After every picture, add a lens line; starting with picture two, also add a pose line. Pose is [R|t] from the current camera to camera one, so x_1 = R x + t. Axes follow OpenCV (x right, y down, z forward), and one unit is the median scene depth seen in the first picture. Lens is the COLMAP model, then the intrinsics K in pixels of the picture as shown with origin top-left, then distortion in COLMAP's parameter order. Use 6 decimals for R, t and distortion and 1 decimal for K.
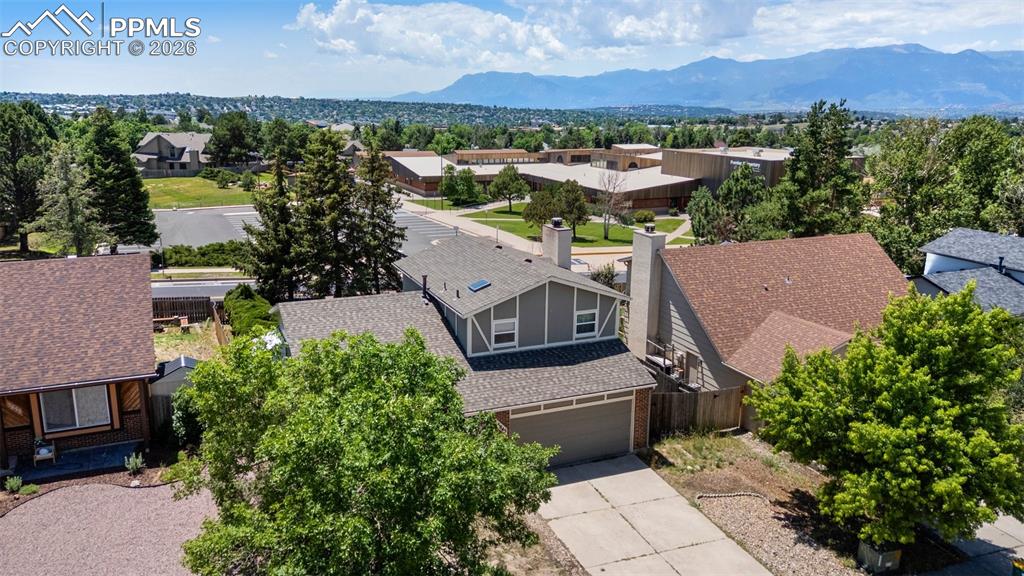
lens RADIAL K [[747.7, 0, 507.0], [0, 747.7, 285.8], [0, 0, 1]] dist [0.062880, -0.057344]
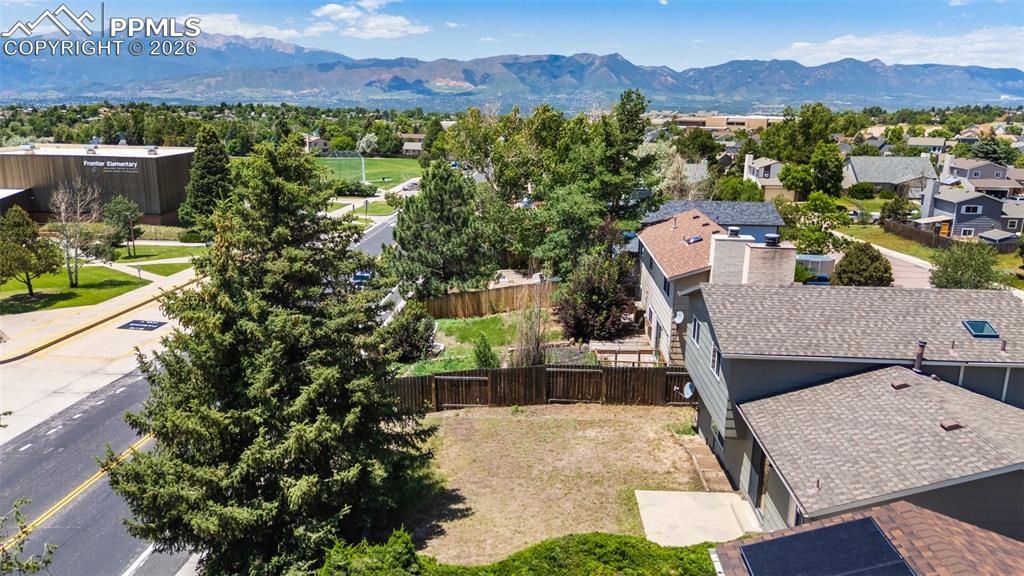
lens RADIAL K [[747.7, 0, 507.0], [0, 747.7, 285.8], [0, 0, 1]] dist [0.062880, -0.057344]
pose [[0.432785, -0.219125, 0.874461, -0.203720], [0.205115, 0.968503, 0.141176, -0.055908], [-0.877853, 0.118266, 0.464099, 0.239070]]
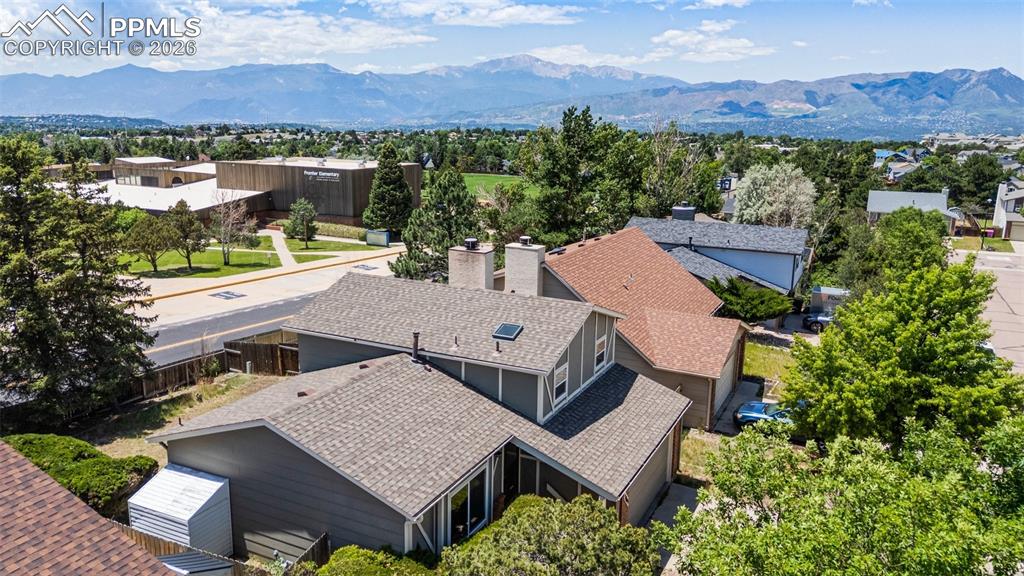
lens RADIAL K [[747.7, 0, 507.0], [0, 747.7, 285.8], [0, 0, 1]] dist [0.062880, -0.057344]
pose [[0.763989, -0.138549, 0.630179, -0.117407], [0.147835, 0.988280, 0.038053, -0.017351], [-0.628065, 0.064090, 0.775517, 0.089941]]
